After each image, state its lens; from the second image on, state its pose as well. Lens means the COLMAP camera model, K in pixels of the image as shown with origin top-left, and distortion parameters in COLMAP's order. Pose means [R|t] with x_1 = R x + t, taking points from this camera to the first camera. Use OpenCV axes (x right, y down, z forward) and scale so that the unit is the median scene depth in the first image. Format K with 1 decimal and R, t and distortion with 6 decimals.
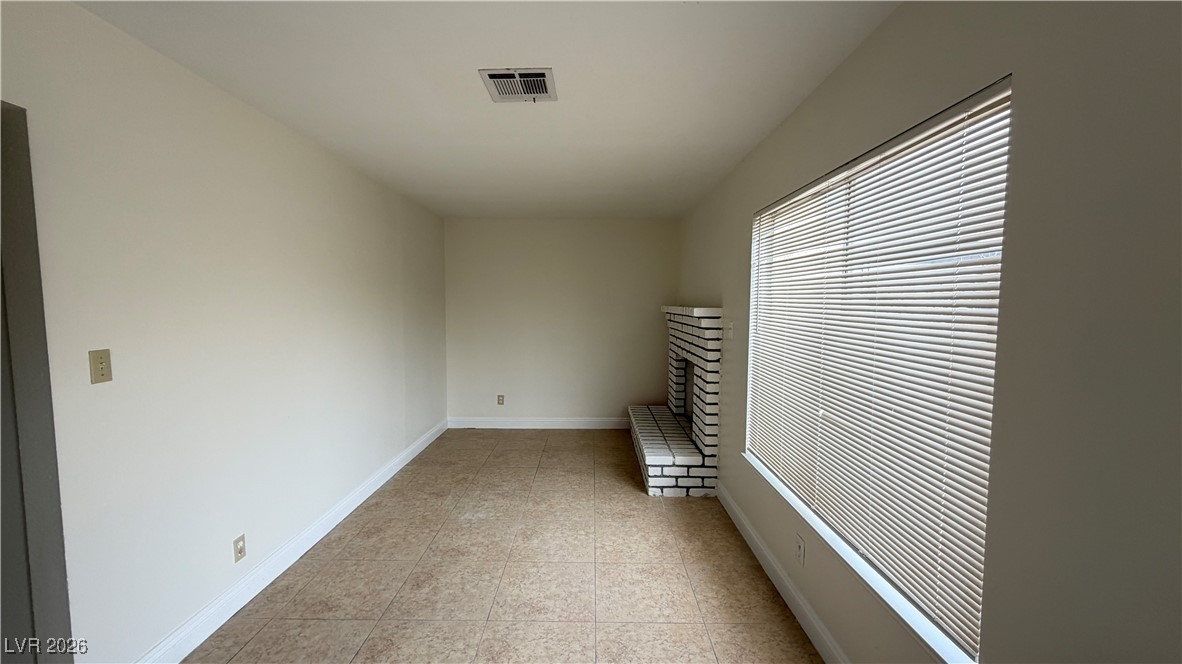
lens RADIAL K [[467.5, 0, 589.0], [0, 467.5, 333.2], [0, 0, 1]] dist [-0.002653, -0.000696]
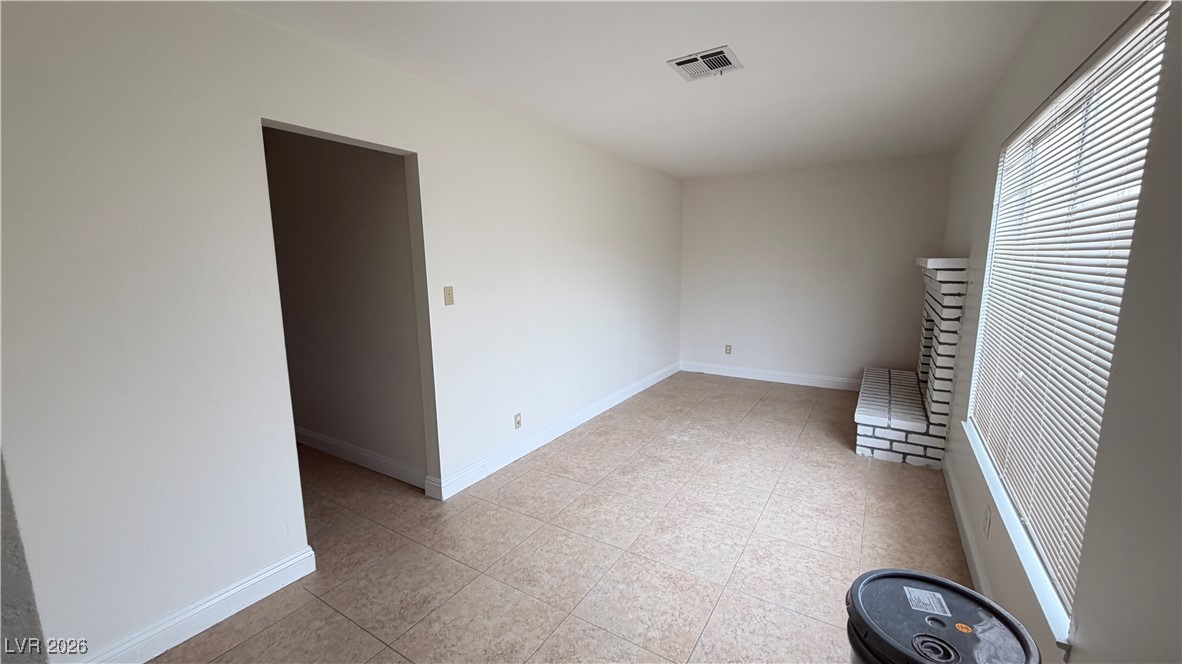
lens RADIAL K [[467.5, 0, 591.1], [0, 467.5, 332.2], [0, 0, 1]] dist [-0.002653, -0.000696]
pose [[0.852175, 0.065983, -0.519079, 0.147749], [-0.018923, 0.995255, 0.095448, 0.012450], [0.522914, -0.071516, 0.849380, -0.099681]]
